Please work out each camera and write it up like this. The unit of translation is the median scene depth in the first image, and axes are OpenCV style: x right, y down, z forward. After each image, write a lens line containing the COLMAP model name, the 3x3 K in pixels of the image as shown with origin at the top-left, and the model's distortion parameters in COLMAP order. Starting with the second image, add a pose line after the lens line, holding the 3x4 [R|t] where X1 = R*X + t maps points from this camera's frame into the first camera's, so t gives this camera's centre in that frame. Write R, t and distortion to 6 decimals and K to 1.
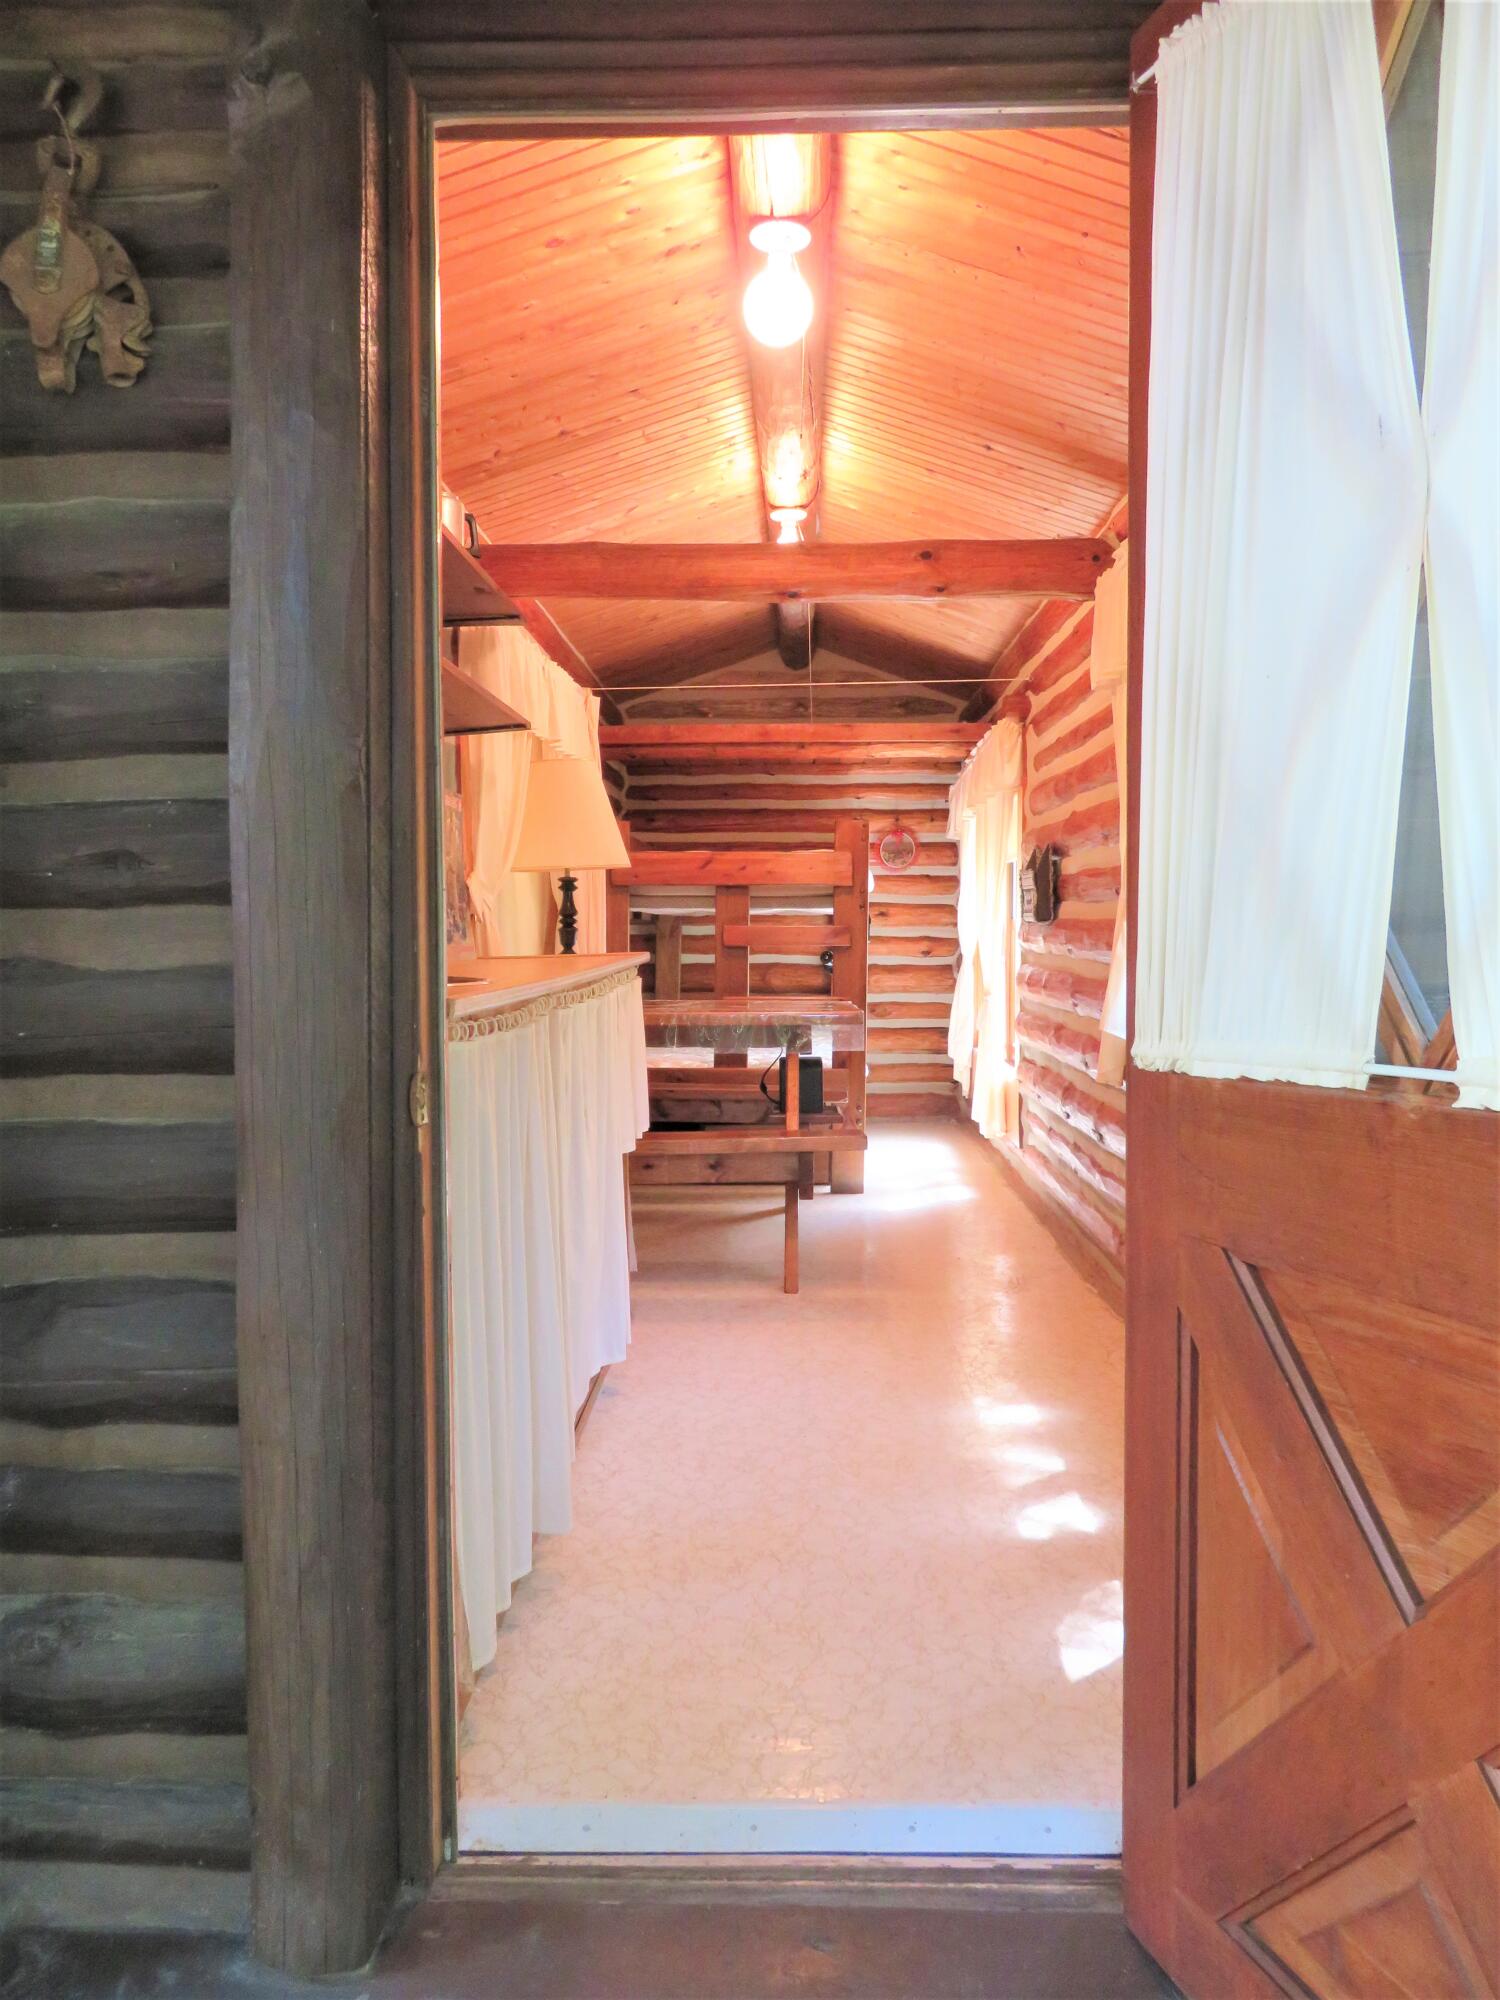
lens RADIAL K [[1470.0, 0, 753.5], [0, 1470.0, 1015.0], [0, 0, 1]] dist [-0.004571, -0.001252]
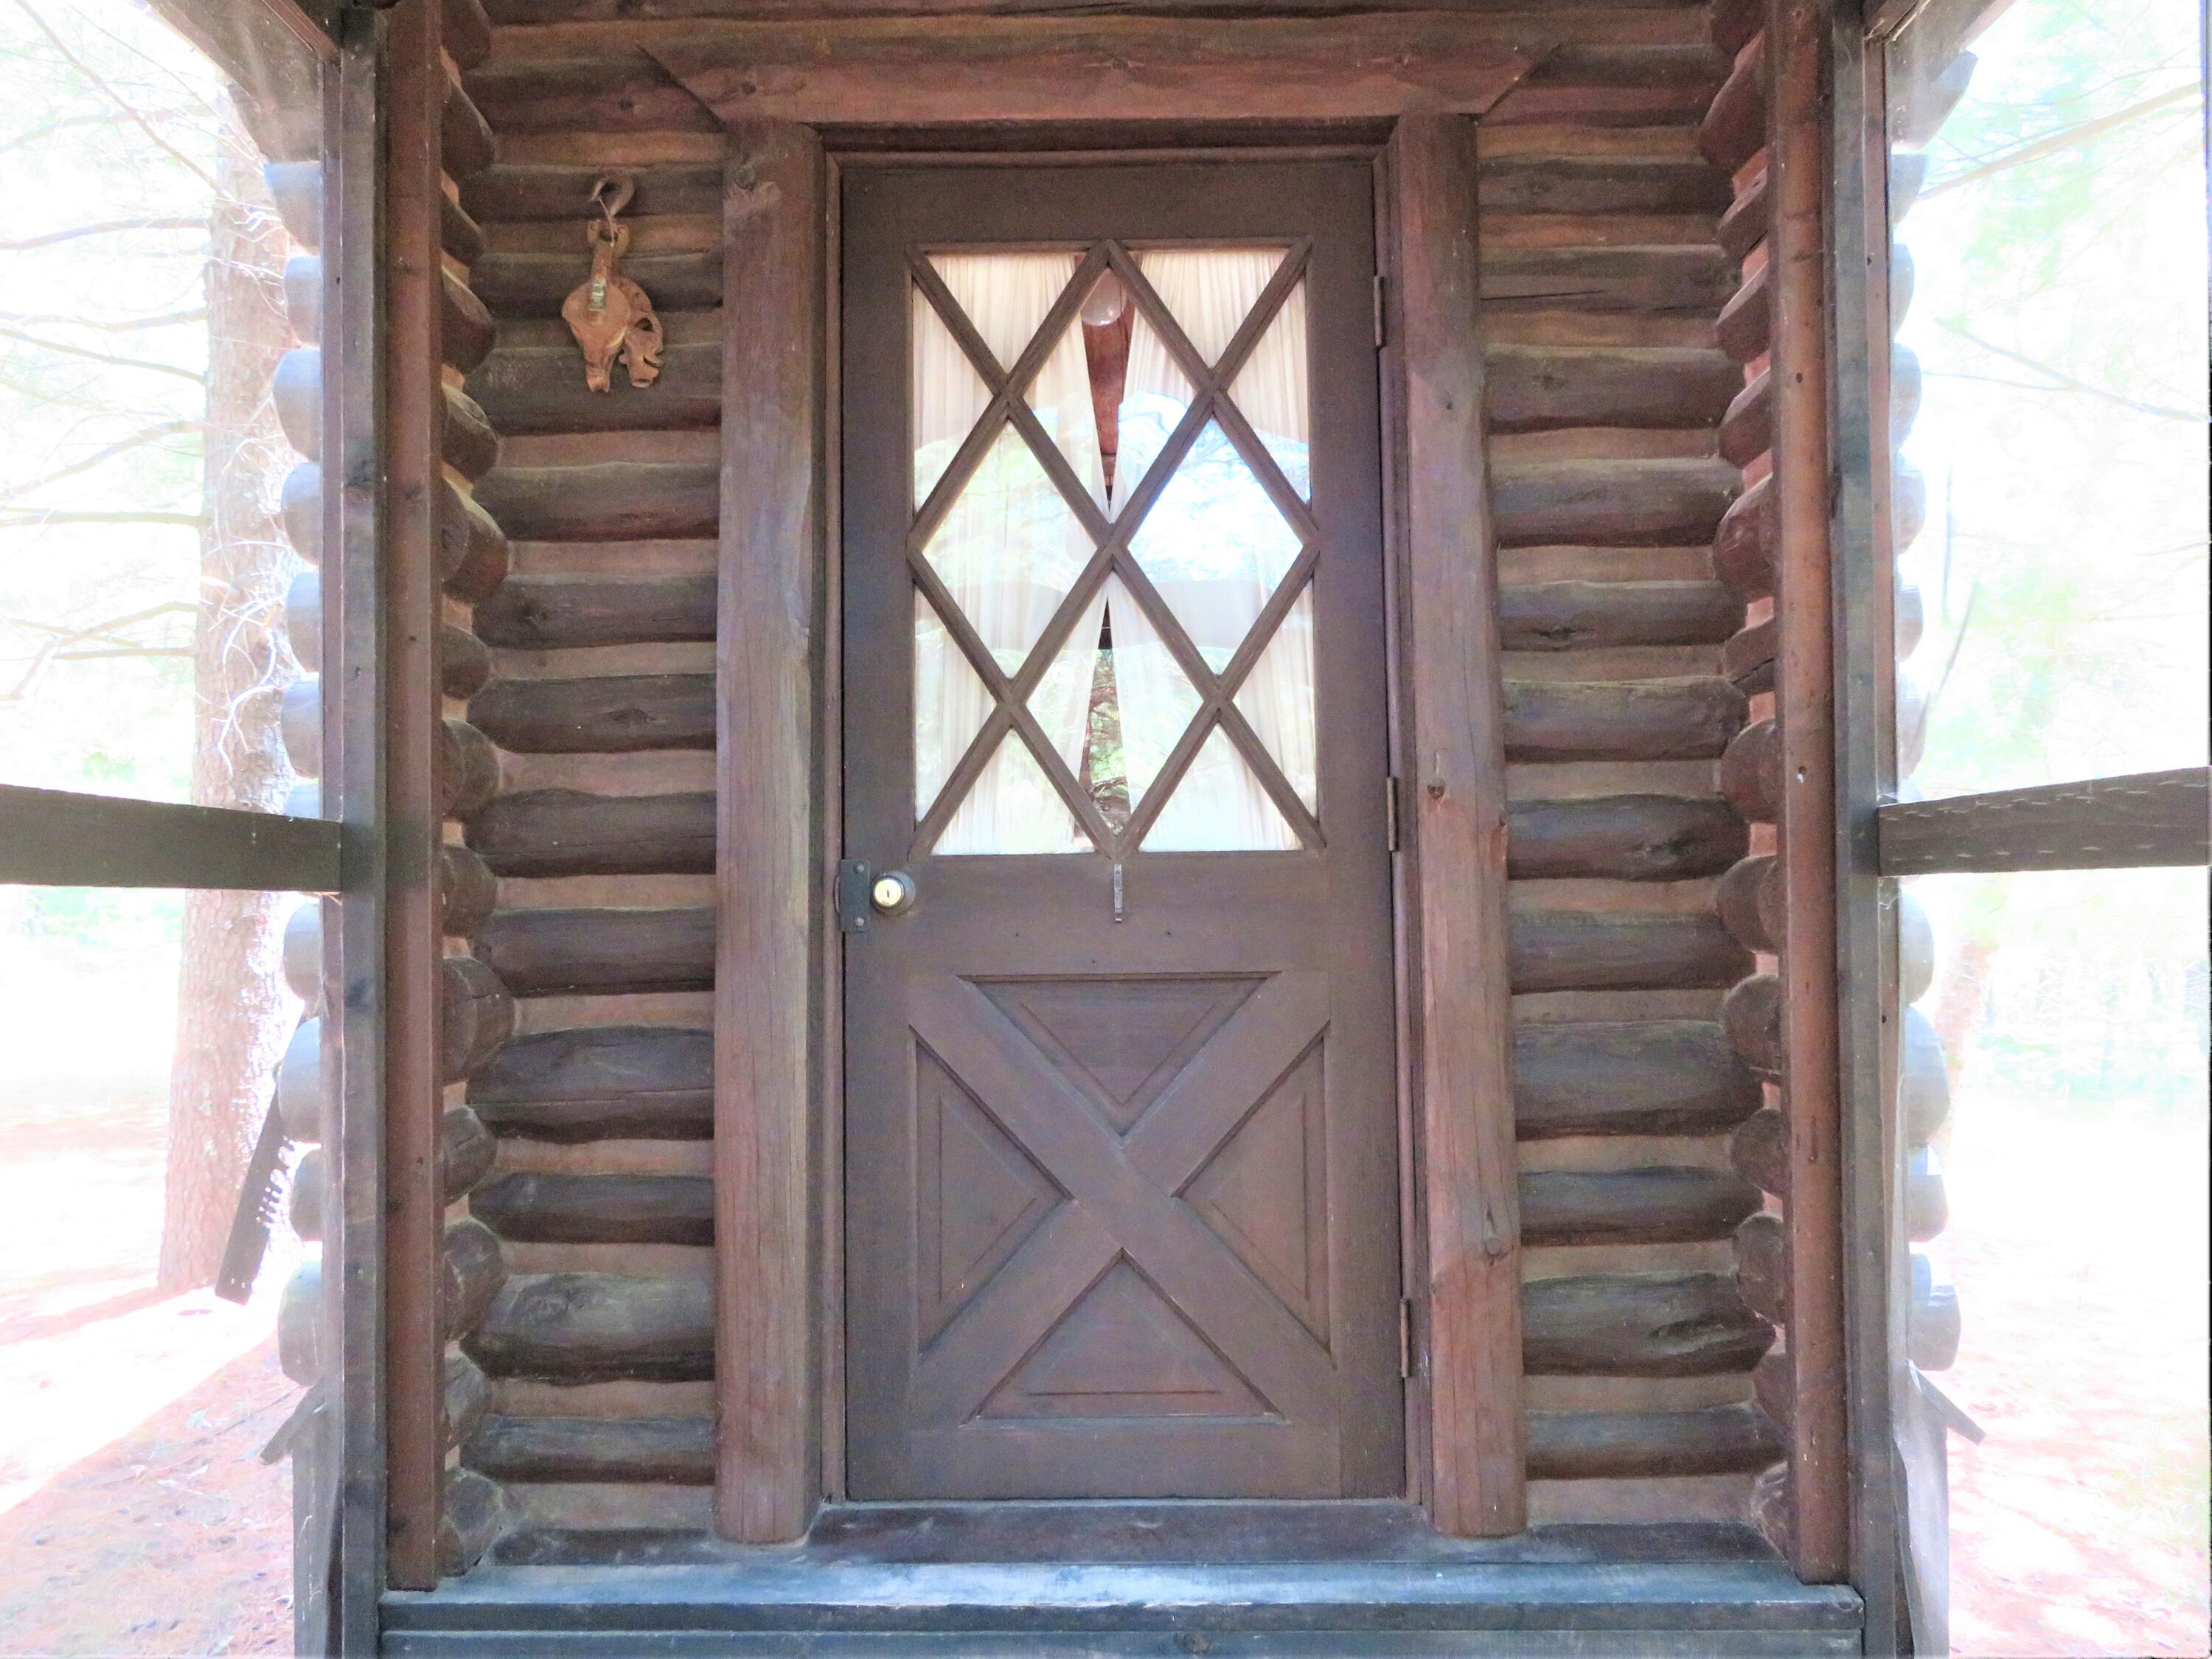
lens RADIAL K [[1625.8, 0, 1104.6], [0, 1625.8, 824.0], [0, 0, 1]] dist [-0.004571, -0.001252]
pose [[0.999734, -0.007663, 0.021767, -0.018409], [0.009837, 0.994775, -0.101612, 0.155991], [-0.020874, 0.101799, 0.994586, -0.526984]]
